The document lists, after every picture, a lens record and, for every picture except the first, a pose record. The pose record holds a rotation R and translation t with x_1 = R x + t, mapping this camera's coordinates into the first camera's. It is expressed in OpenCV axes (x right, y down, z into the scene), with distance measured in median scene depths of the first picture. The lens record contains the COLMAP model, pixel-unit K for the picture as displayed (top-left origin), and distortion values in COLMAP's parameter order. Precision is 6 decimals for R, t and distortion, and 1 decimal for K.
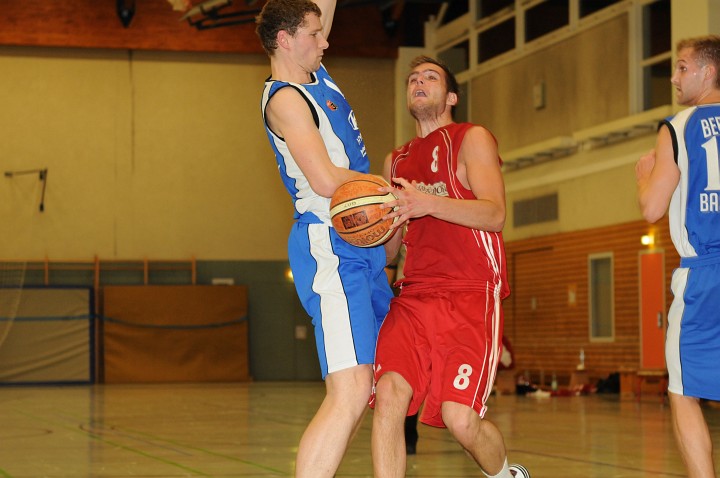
lens RADIAL K [[2046.9, 0, 360.0], [0, 2046.9, 239.0], [0, 0, 1]] dist [0.071493, 0.754936]
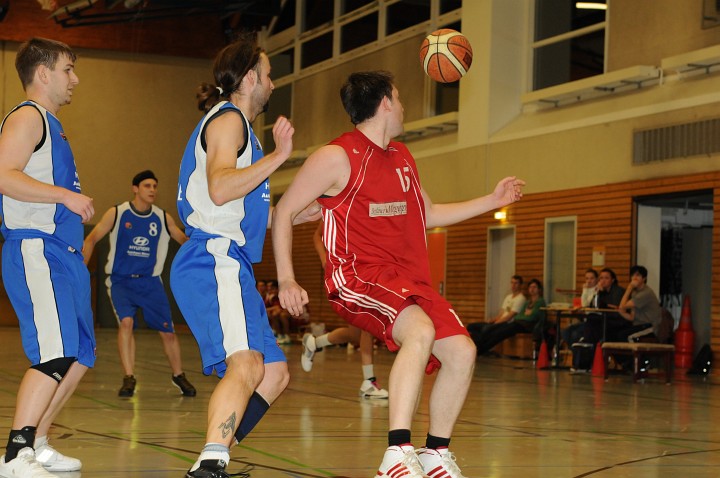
lens RADIAL K [[1489.2, 0, 317.7], [0, 1489.2, 239.3], [0, 0, 1]] dist [0.060587, 0.110735]
pose [[0.991671, 0.037013, 0.123360, -0.035872], [-0.038135, 0.999250, 0.006741, 0.007391], [-0.123018, -0.011389, 0.992339, 0.136904]]
